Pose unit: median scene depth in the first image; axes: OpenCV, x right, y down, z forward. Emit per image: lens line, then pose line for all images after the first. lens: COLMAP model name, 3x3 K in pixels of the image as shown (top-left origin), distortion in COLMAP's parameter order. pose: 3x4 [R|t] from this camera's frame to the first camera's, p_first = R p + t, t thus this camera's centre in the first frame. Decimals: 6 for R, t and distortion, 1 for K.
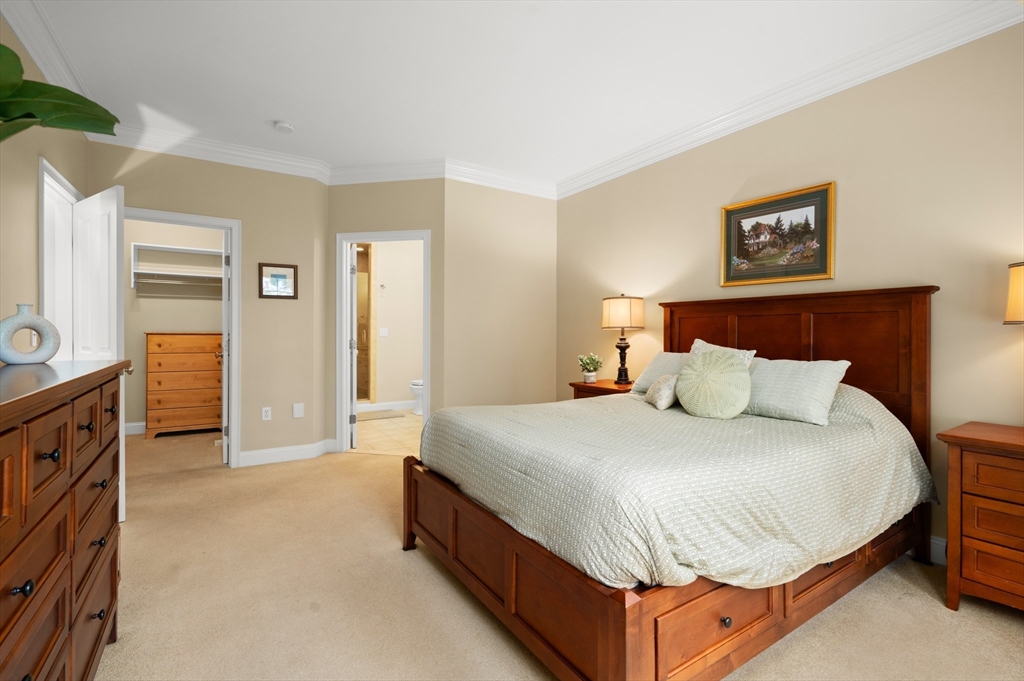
lens RADIAL K [[462.1, 0, 516.3], [0, 462.1, 334.4], [0, 0, 1]] dist [-0.003808, 0.000800]
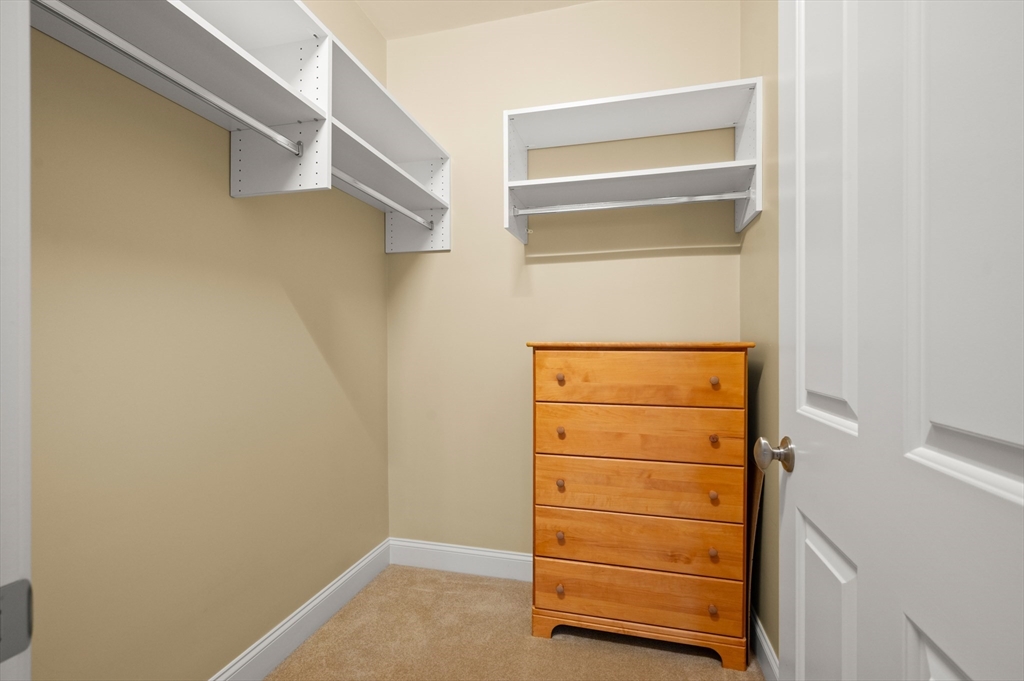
lens RADIAL K [[462.1, 0, 512.0], [0, 462.1, 342.0], [0, 0, 1]] dist [-0.003808, 0.000800]
pose [[0.677711, -0.005731, -0.735306, -0.535854], [0.000684, 0.999974, -0.007164, -0.002698], [0.735328, 0.004353, 0.677698, 0.727927]]
